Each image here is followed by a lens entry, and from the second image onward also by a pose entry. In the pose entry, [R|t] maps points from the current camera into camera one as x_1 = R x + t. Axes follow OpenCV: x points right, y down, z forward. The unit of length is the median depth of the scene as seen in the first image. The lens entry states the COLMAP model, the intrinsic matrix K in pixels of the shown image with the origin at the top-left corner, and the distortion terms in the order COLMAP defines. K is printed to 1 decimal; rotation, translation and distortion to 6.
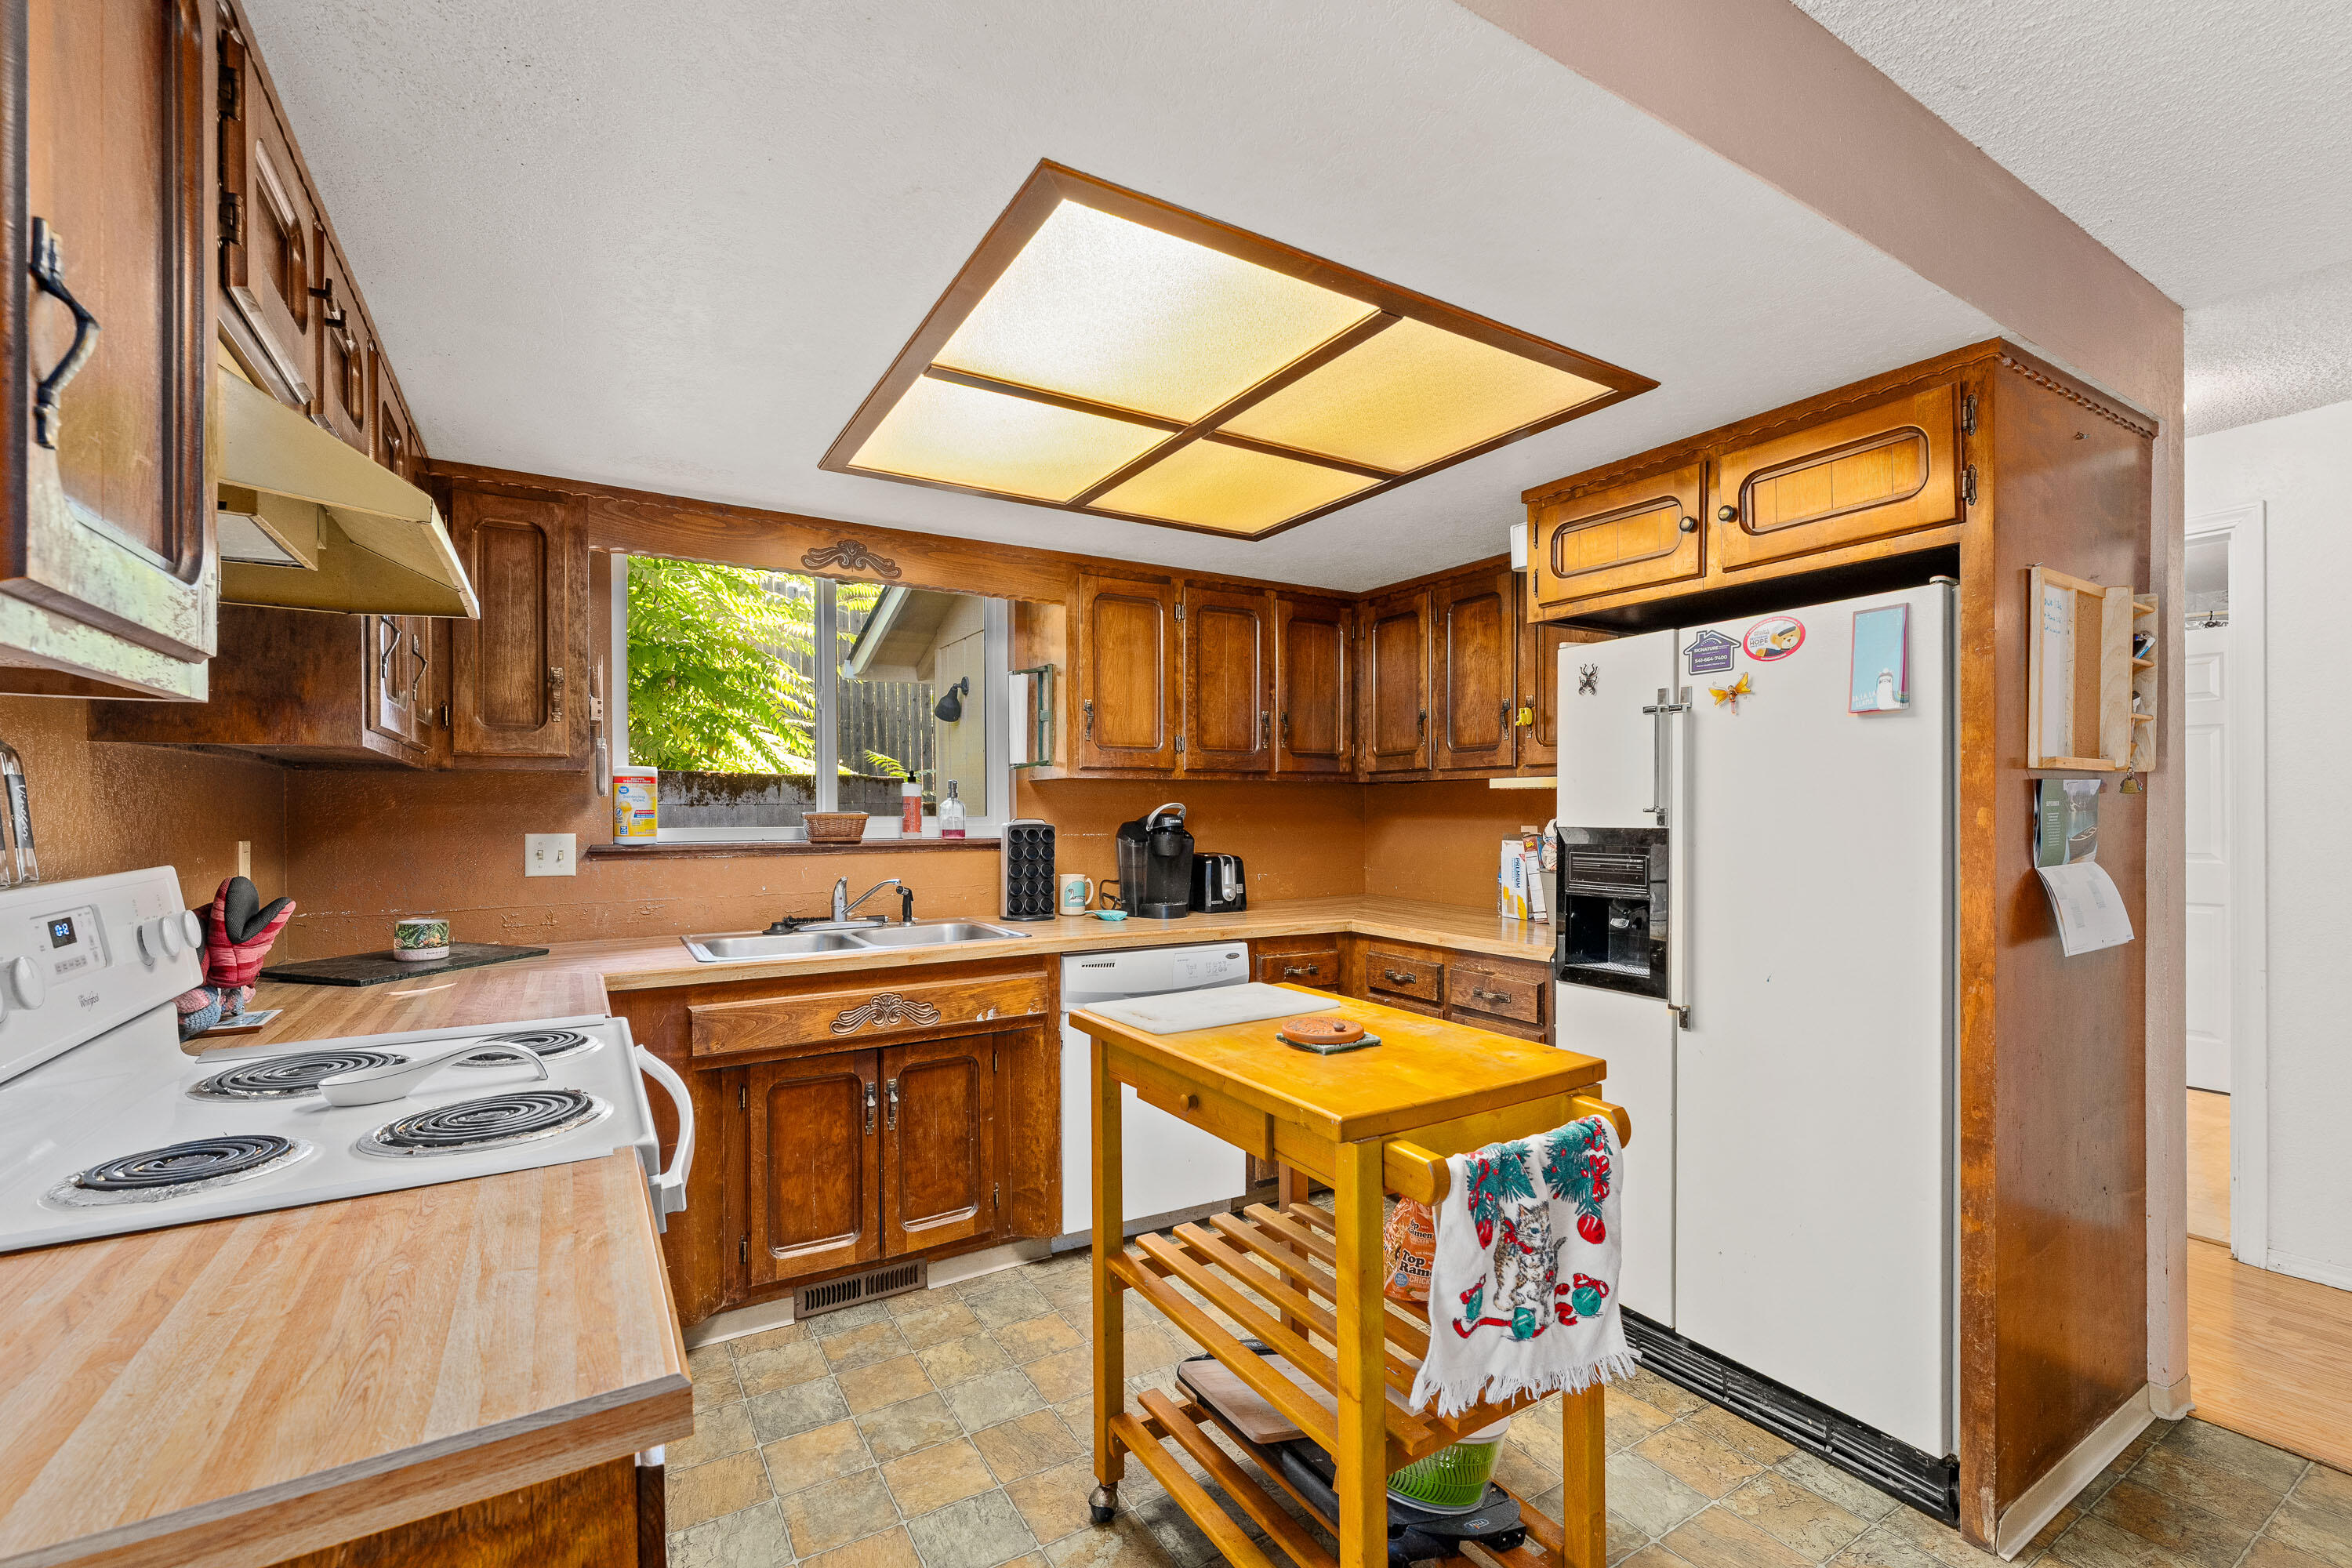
lens RADIAL K [[1000.1, 0, 1174.1], [0, 1000.1, 796.3], [0, 0, 1]] dist [-0.009551, -0.000059]
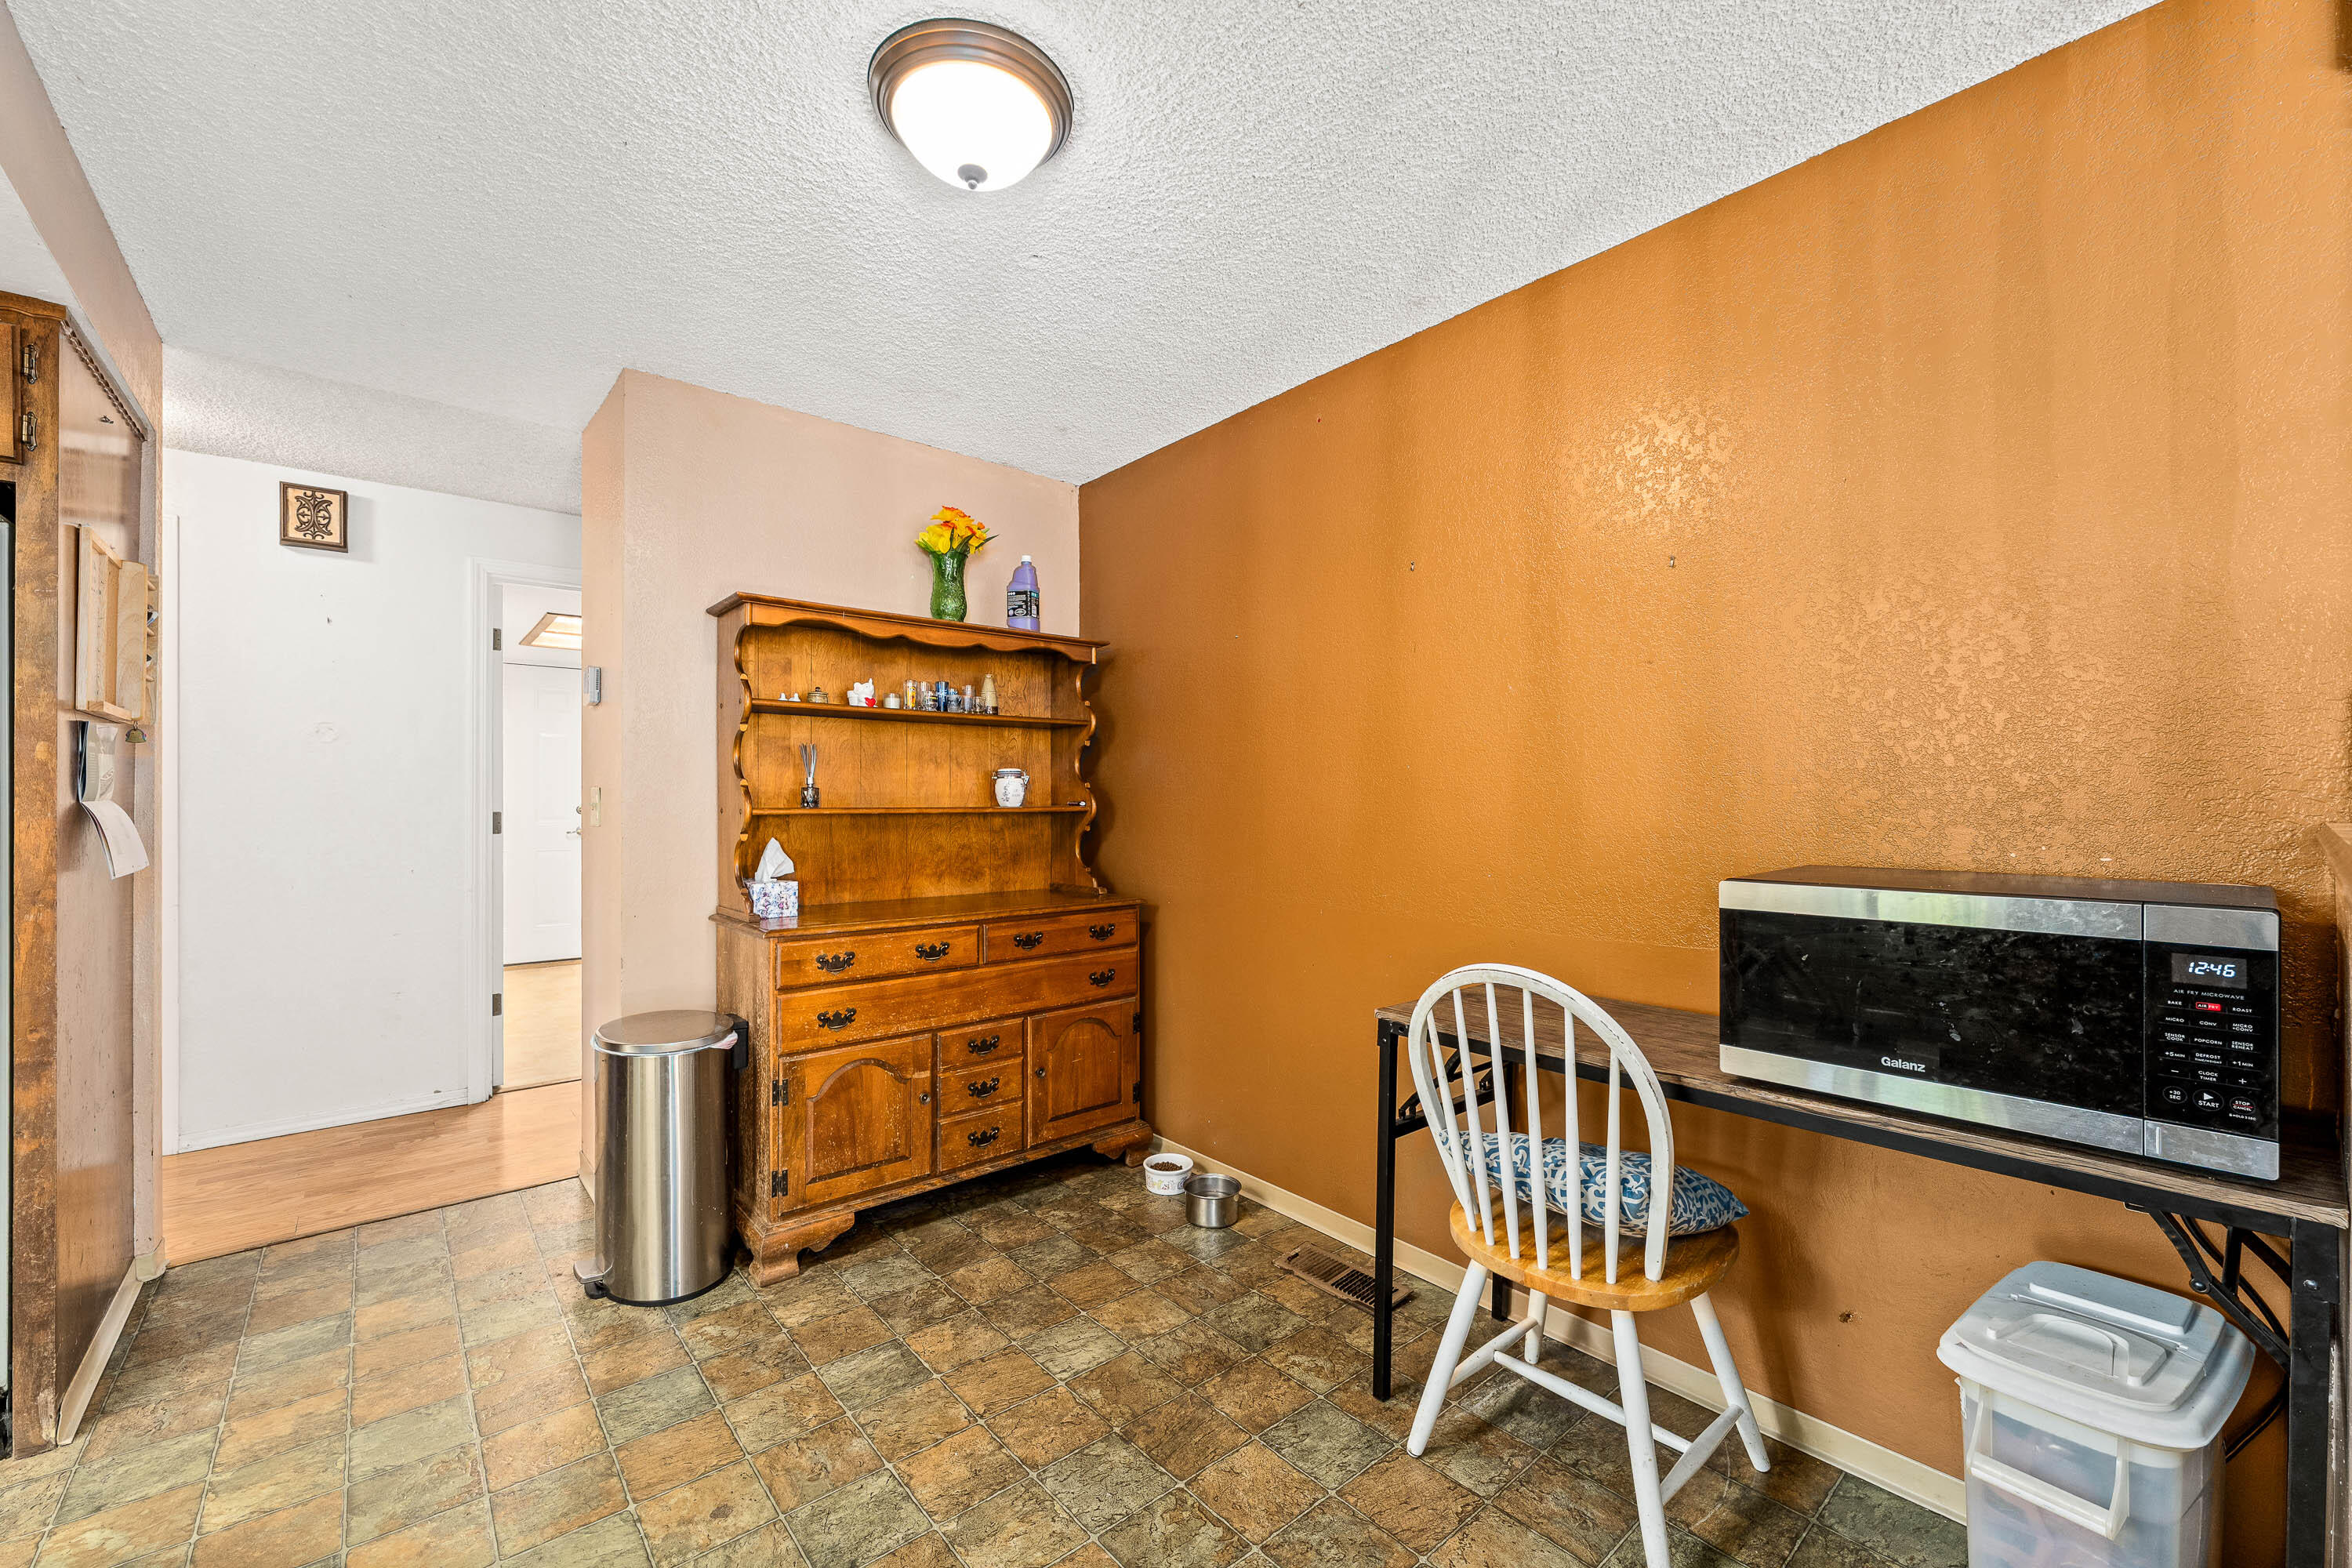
lens RADIAL K [[943.7, 0, 1172.9], [0, 943.7, 790.5], [0, 0, 1]] dist [0.001920, -0.000081]
pose [[-0.164563, 0.005622, 0.986351, -0.357085], [0.000592, 0.999984, -0.005601, 0.065846], [-0.986366, -0.000338, -0.164564, -0.015173]]
